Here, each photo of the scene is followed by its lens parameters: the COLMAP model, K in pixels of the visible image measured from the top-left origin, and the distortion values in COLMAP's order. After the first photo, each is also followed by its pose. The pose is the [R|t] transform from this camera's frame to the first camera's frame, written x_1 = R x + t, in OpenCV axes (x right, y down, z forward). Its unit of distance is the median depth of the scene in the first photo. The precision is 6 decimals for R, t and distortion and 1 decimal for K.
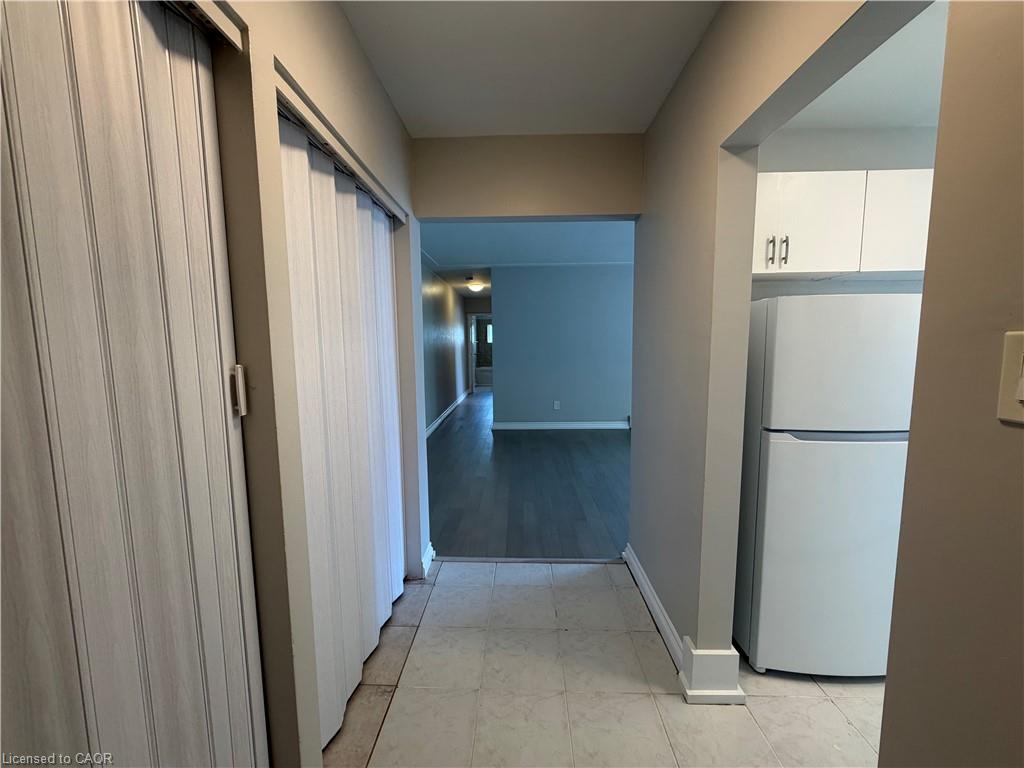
lens RADIAL K [[406.4, 0, 507.7], [0, 406.4, 382.2], [0, 0, 1]] dist [-0.001631, -0.000001]
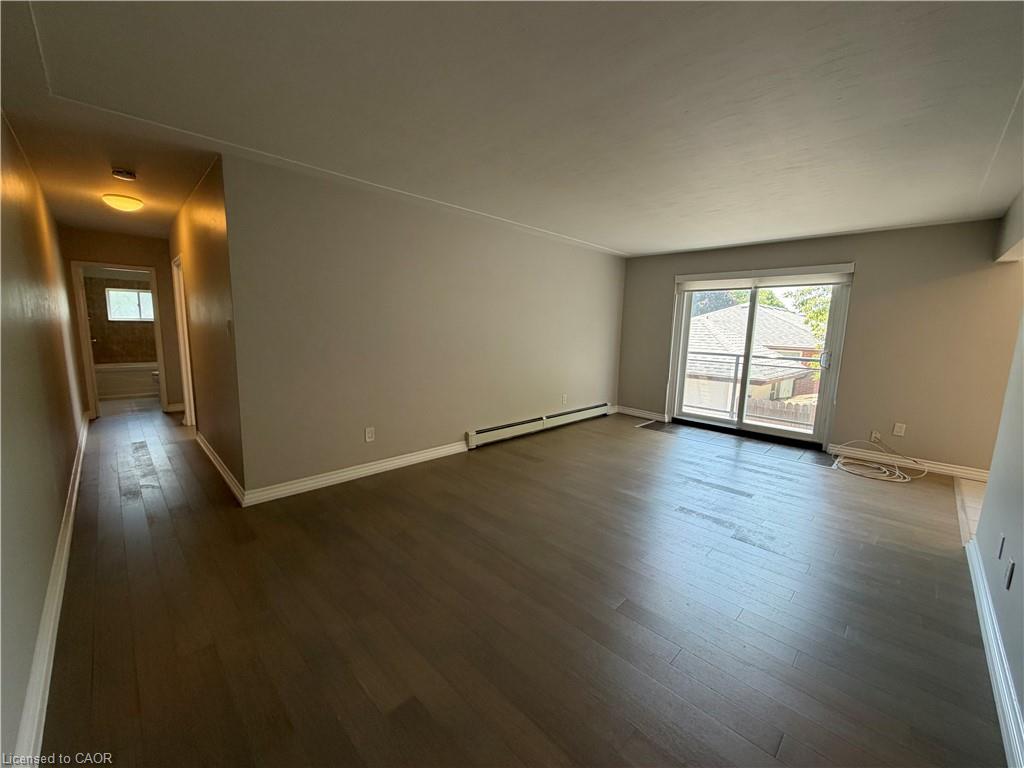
lens RADIAL K [[406.4, 0, 507.7], [0, 406.4, 382.2], [0, 0, 1]] dist [-0.001631, -0.000001]
pose [[0.694529, -0.074224, 0.715626, -0.097744], [0.043976, 0.997184, 0.060748, -0.028694], [-0.718120, -0.010720, 0.695837, 0.287254]]
